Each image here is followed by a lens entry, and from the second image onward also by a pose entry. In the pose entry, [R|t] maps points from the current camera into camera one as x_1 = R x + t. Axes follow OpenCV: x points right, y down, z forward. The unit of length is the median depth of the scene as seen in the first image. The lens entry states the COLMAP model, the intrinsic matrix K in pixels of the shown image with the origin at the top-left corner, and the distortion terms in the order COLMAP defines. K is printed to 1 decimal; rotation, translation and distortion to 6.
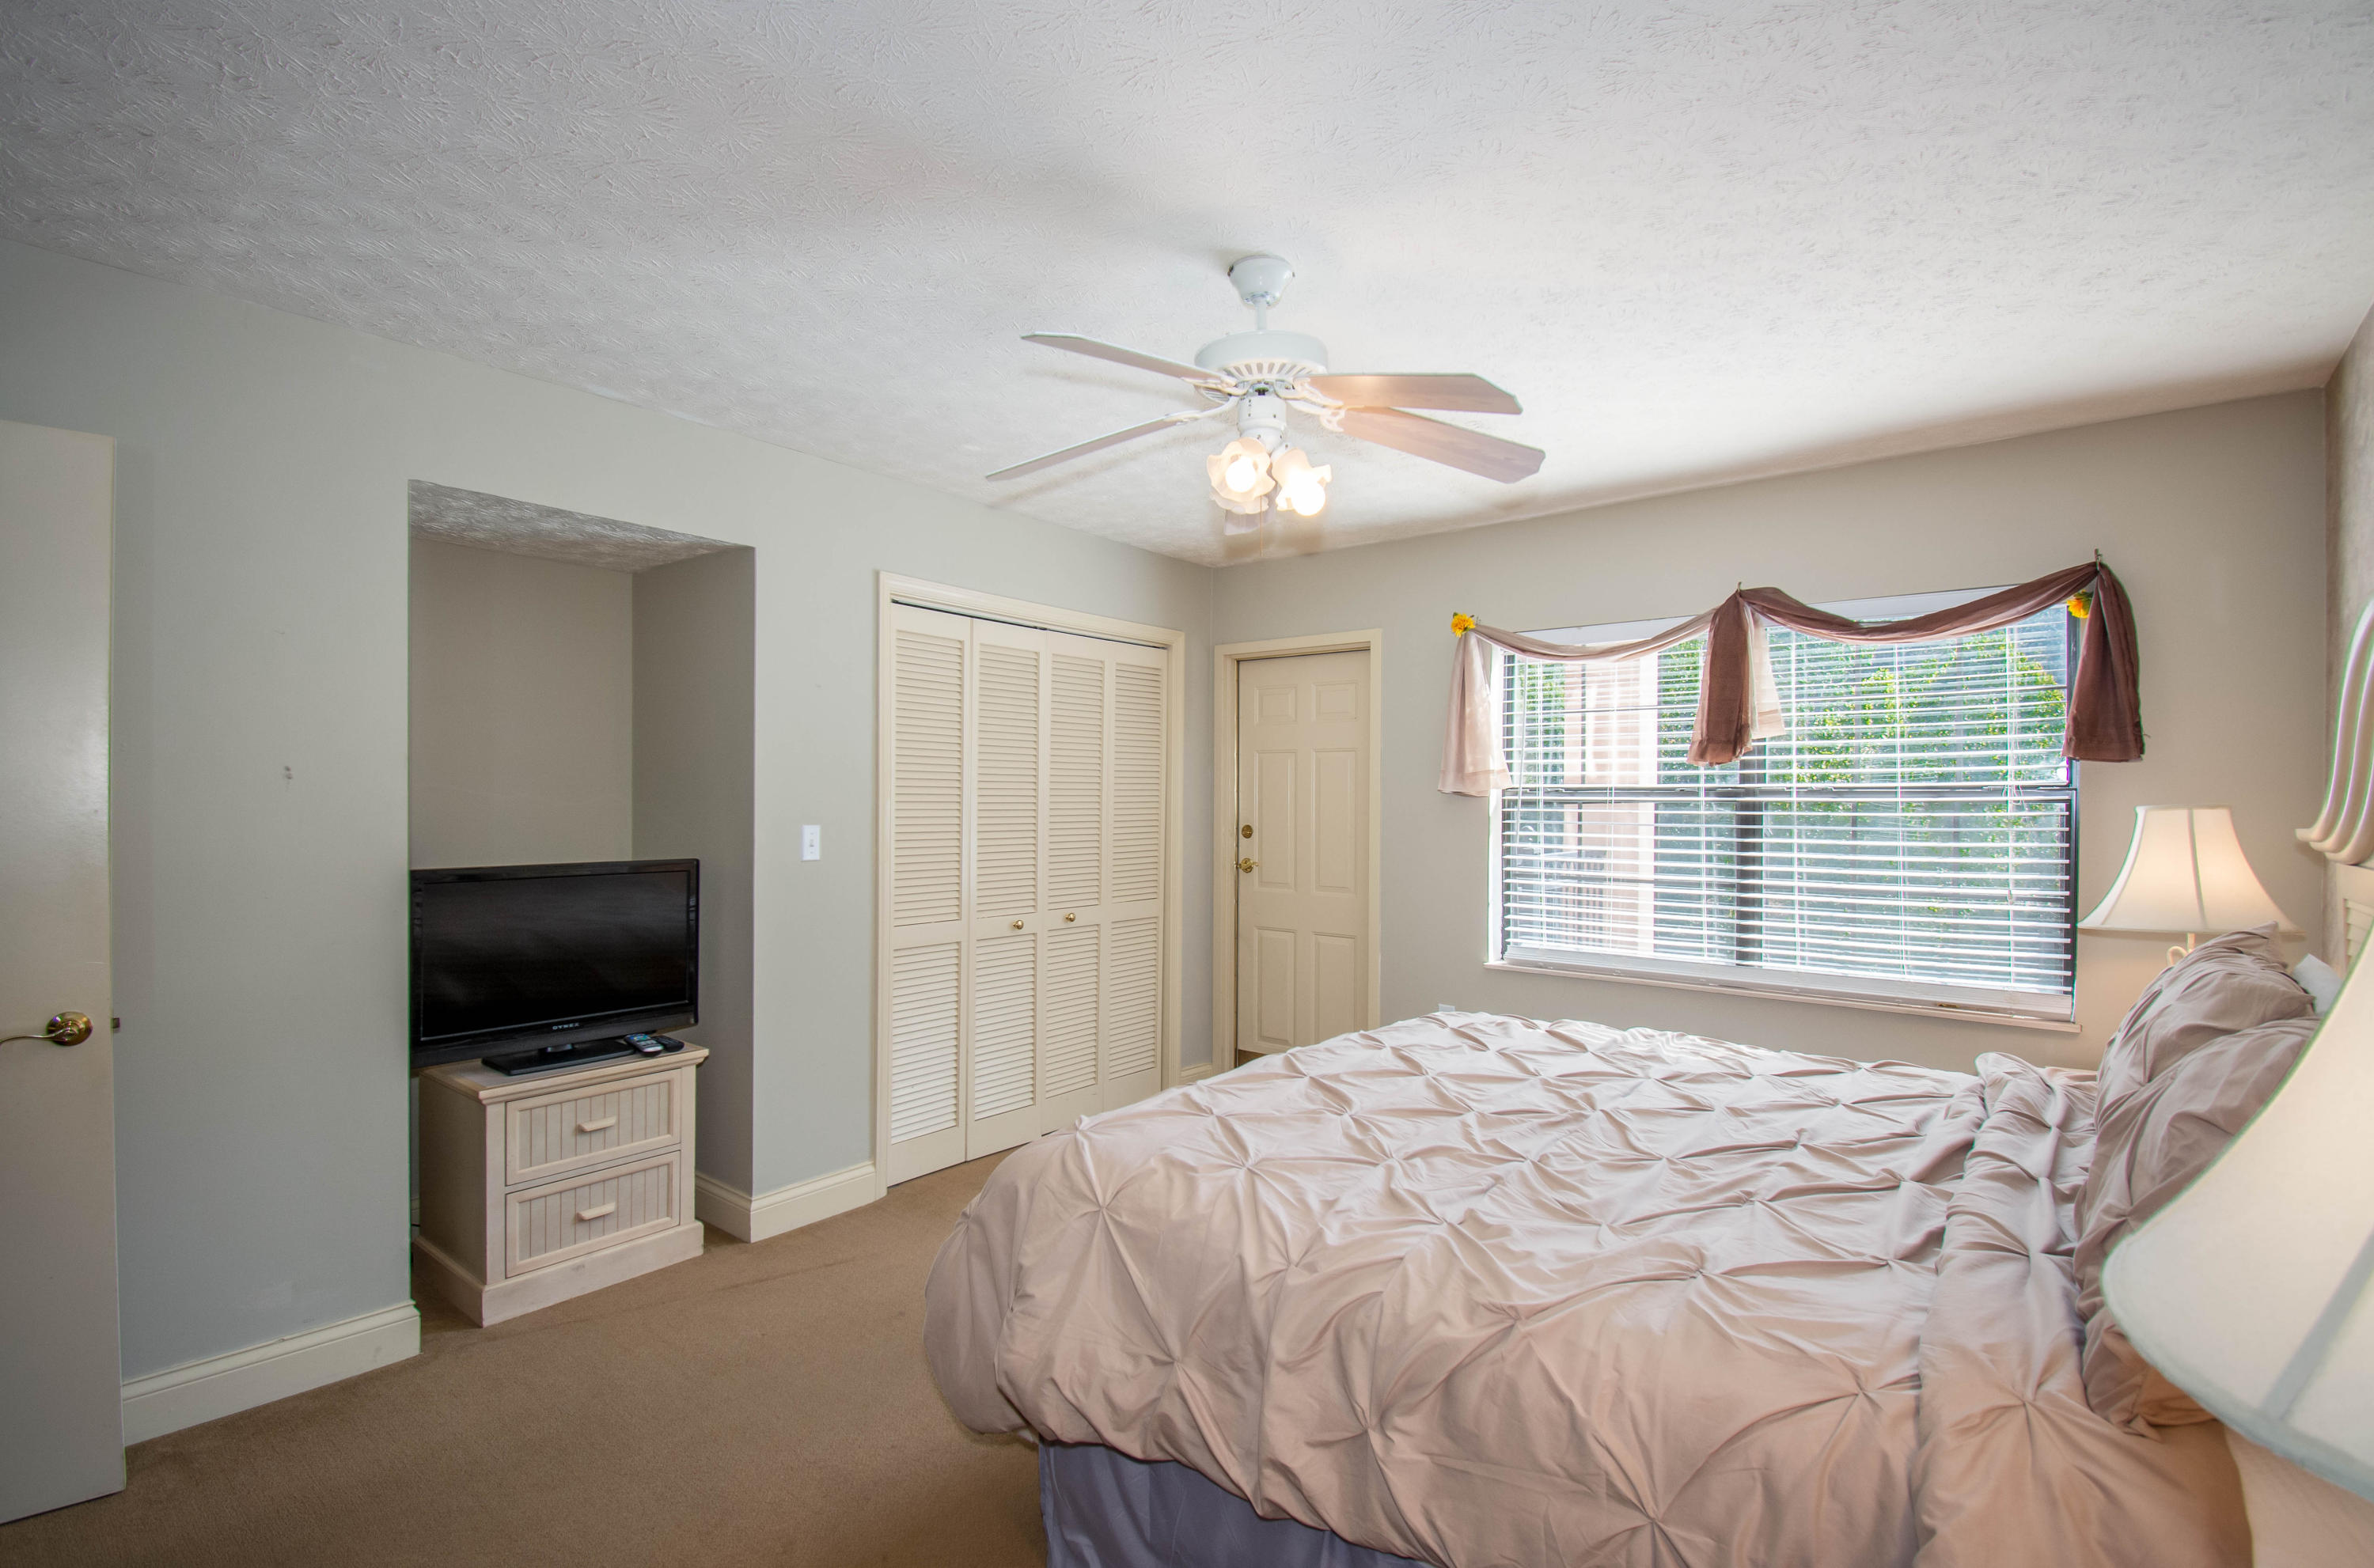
lens RADIAL K [[1093.4, 0, 1177.9], [0, 1093.4, 803.3], [0, 0, 1]] dist [0.020073, -0.022290]
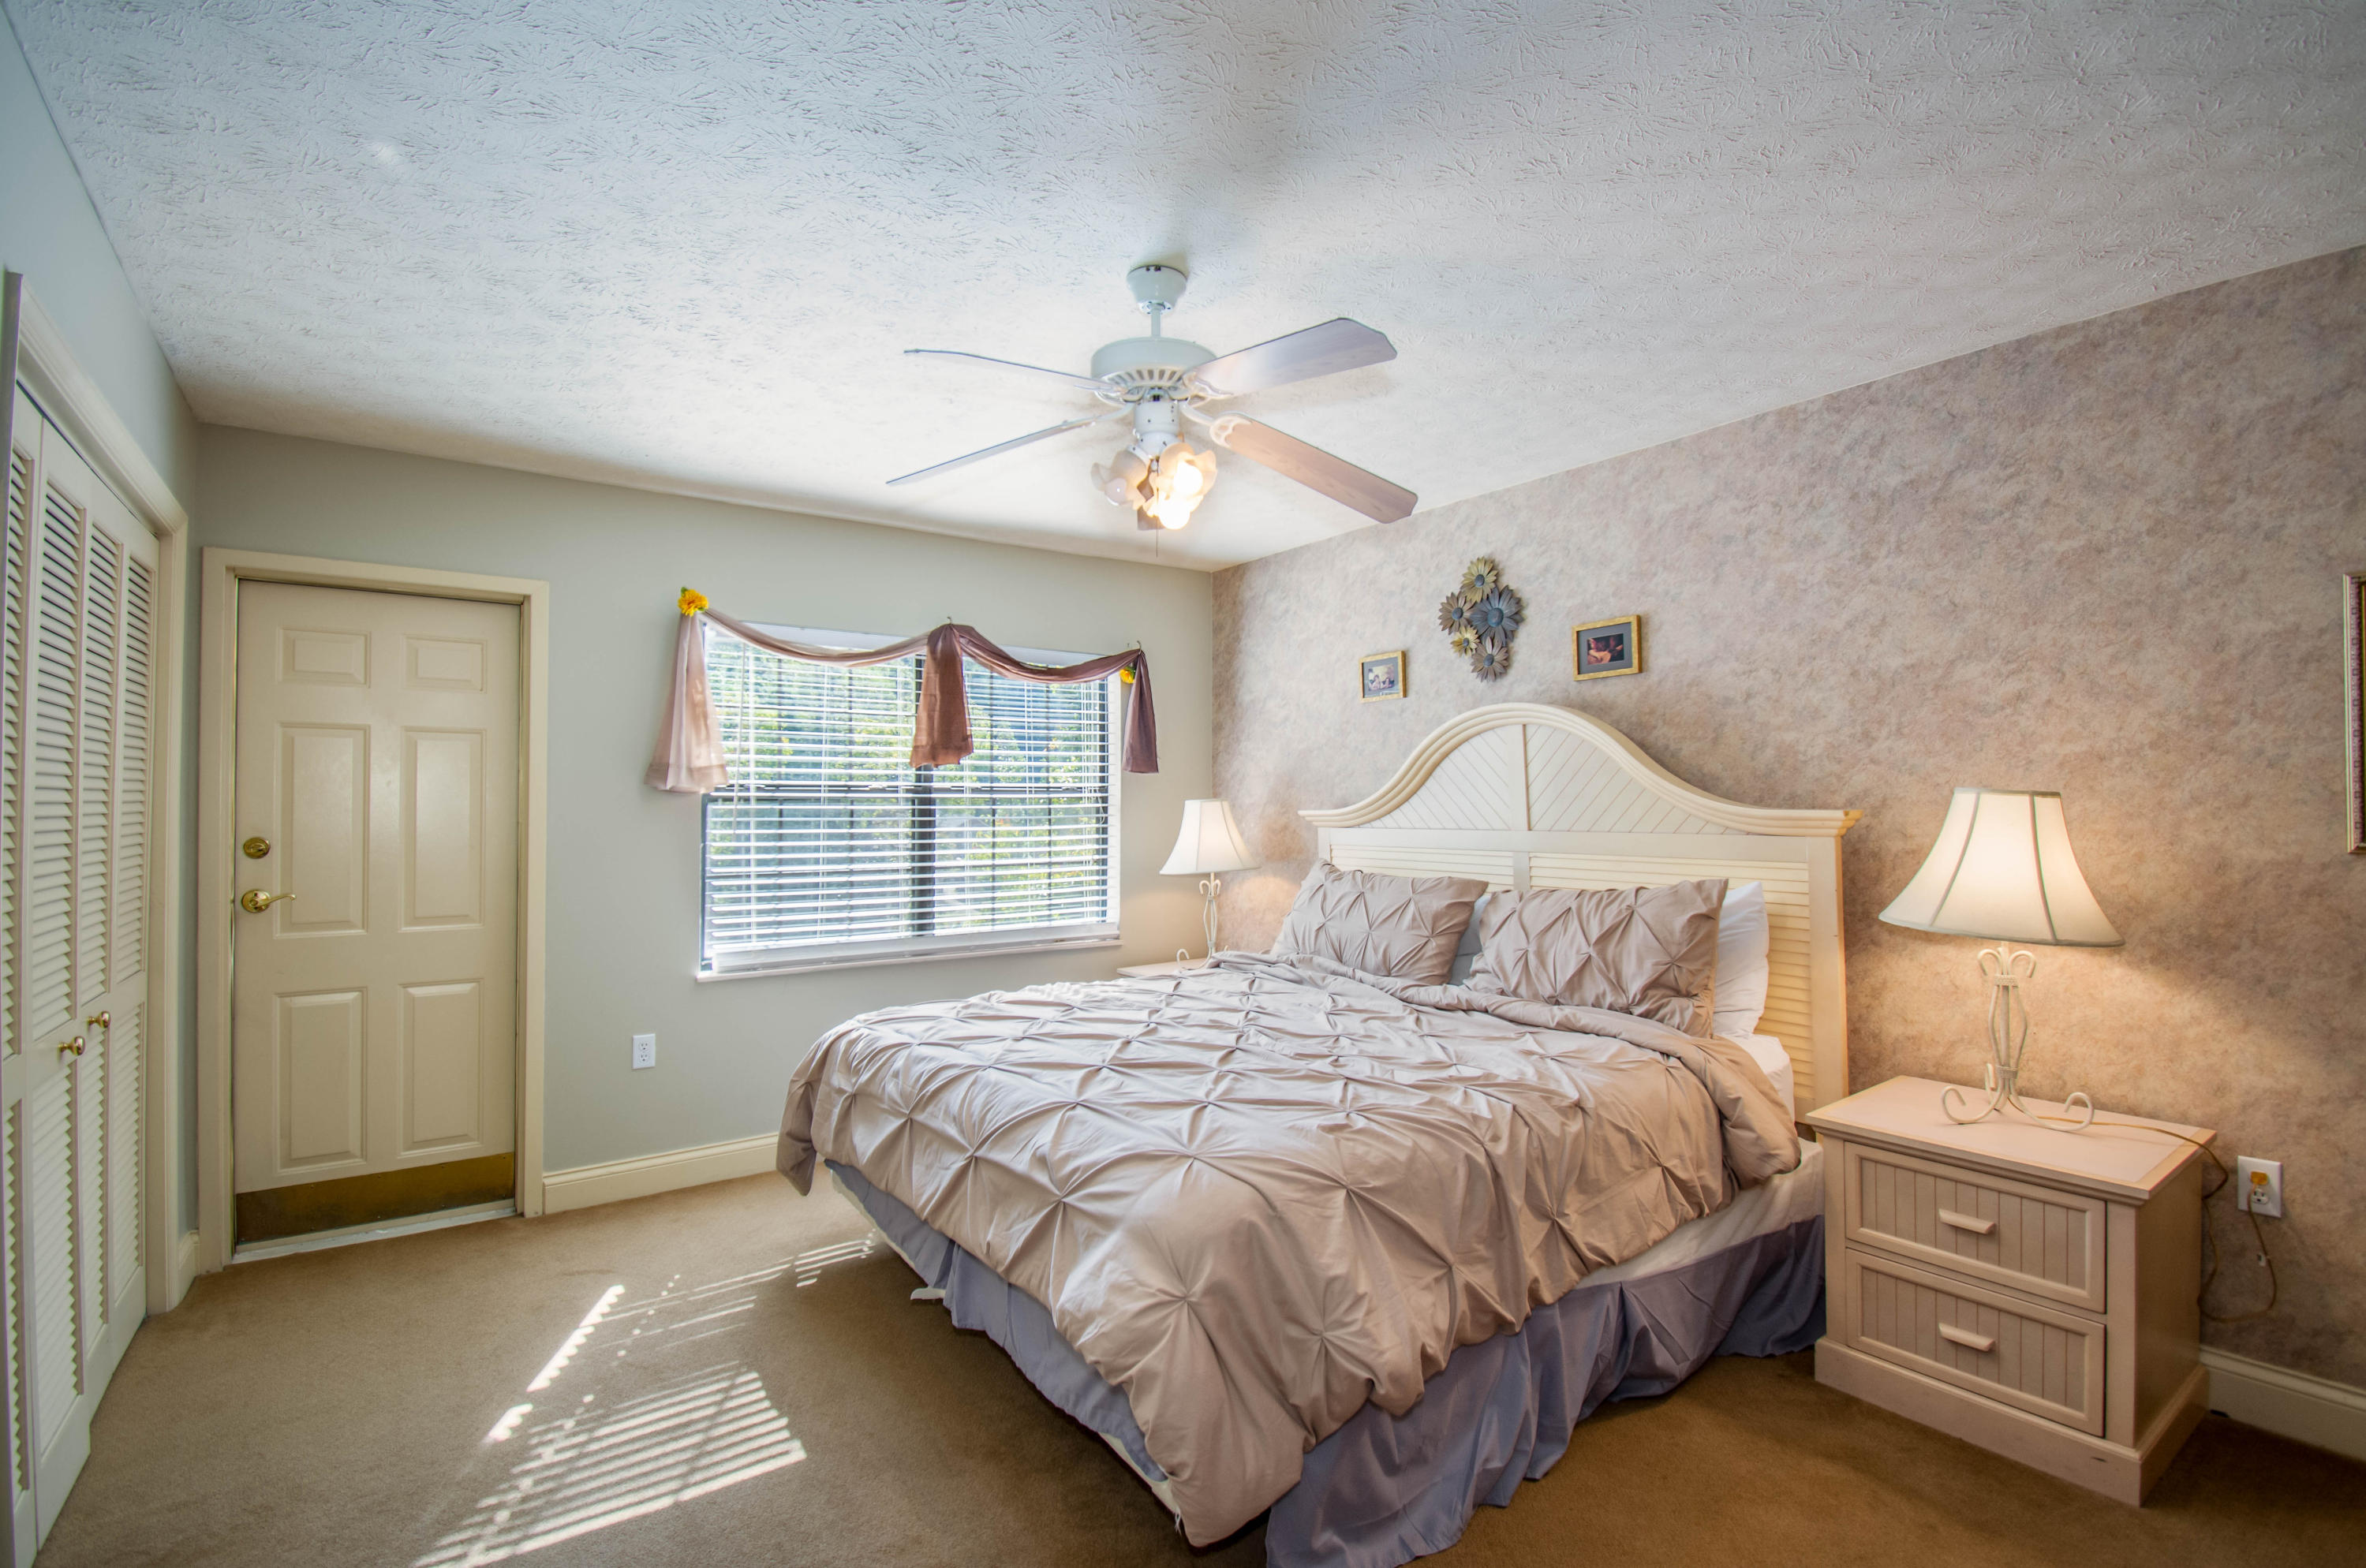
lens RADIAL K [[1081.0, 0, 1137.0], [0, 1081.0, 802.1], [0, 0, 1]] dist [0.028839, -0.032349]
pose [[0.268770, -0.008331, 0.963168, -0.450113], [0.004633, 0.999962, 0.007356, -0.003587], [-0.963193, 0.002485, 0.268799, 0.370918]]
